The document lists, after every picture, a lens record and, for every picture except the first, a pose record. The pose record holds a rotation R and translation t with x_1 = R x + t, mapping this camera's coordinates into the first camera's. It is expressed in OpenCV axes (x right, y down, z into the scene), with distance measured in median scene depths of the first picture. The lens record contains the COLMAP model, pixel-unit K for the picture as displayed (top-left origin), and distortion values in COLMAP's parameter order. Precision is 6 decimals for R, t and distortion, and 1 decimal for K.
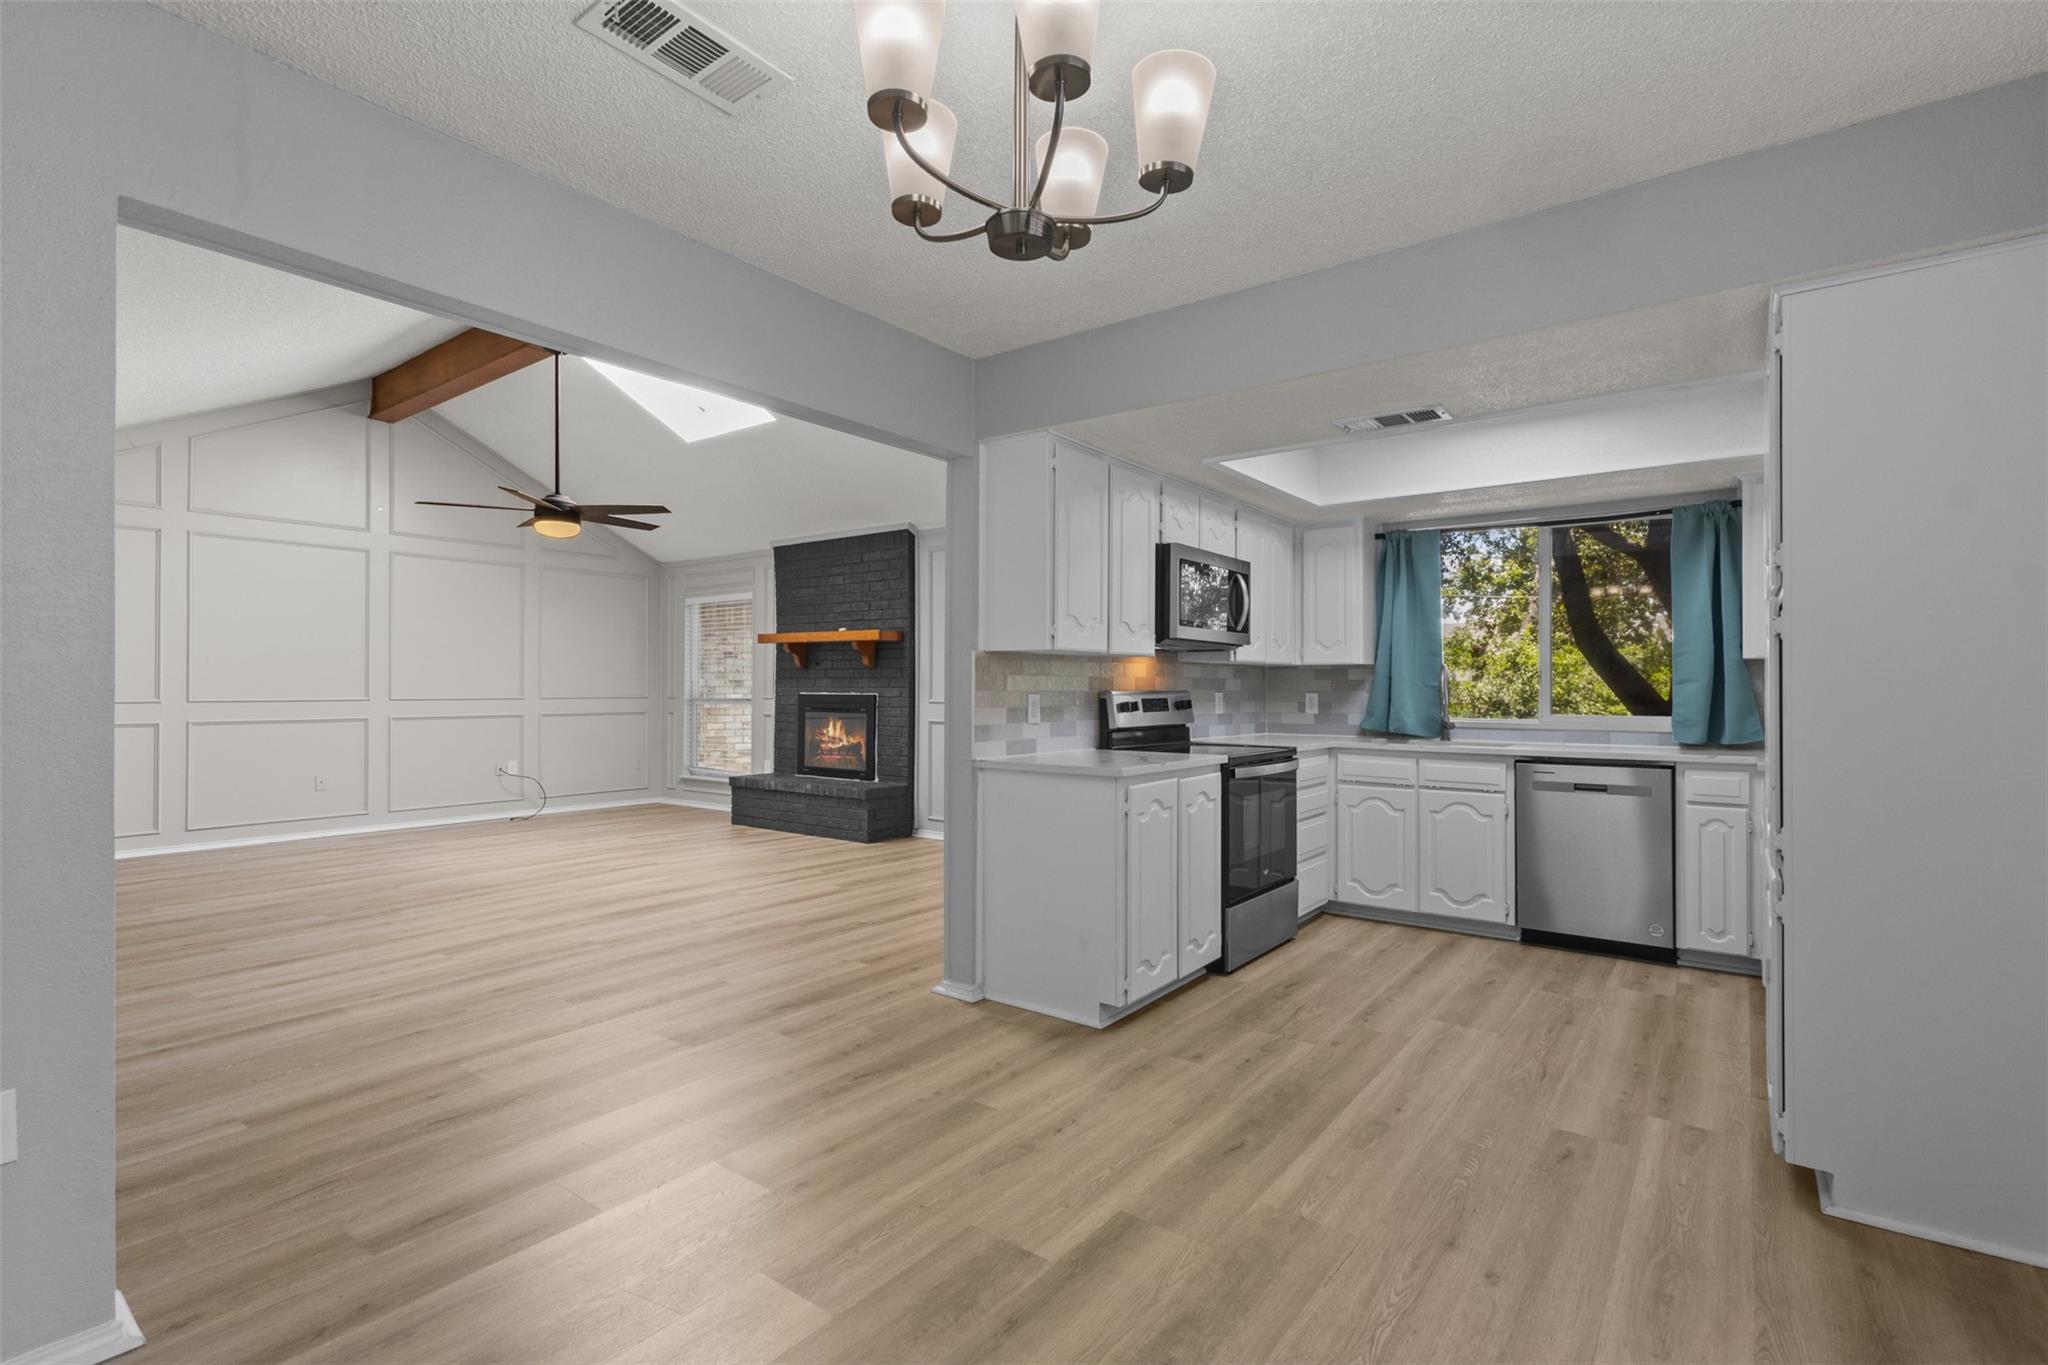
lens RADIAL K [[943.8, 0, 1023.0], [0, 943.8, 681.4], [0, 0, 1]] dist [0.002791, -0.001819]
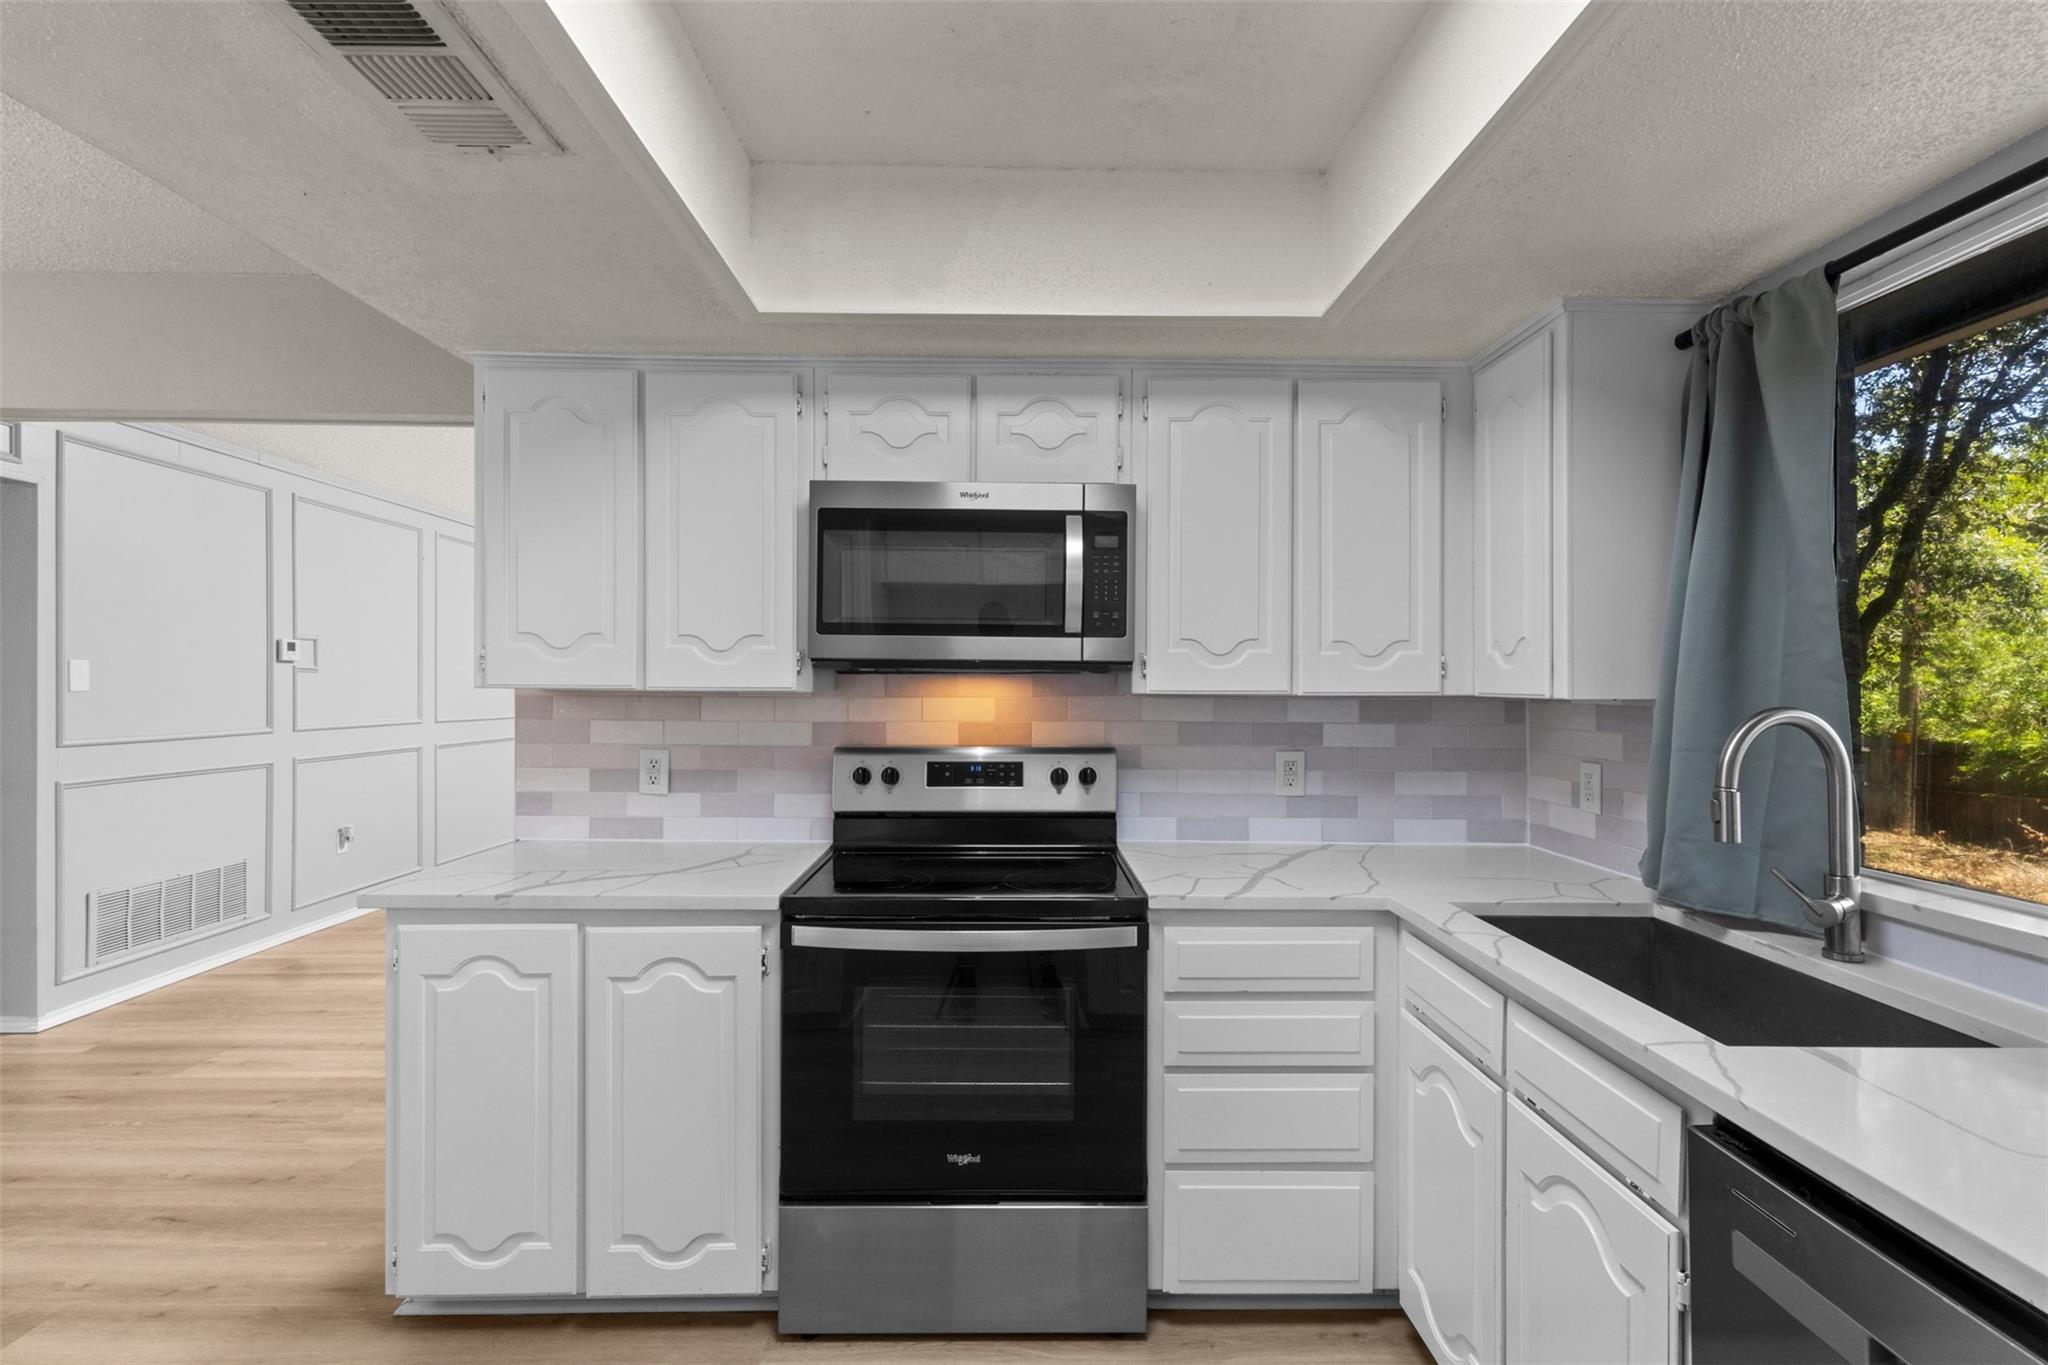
lens RADIAL K [[943.8, 0, 1026.0], [0, 943.8, 675.4], [0, 0, 1]] dist [0.002791, -0.001819]
pose [[0.619539, -0.002438, -0.784962, 0.363286], [0.001362, 0.999997, -0.002030, -0.019182], [0.784965, 0.000188, 0.619540, 0.419444]]
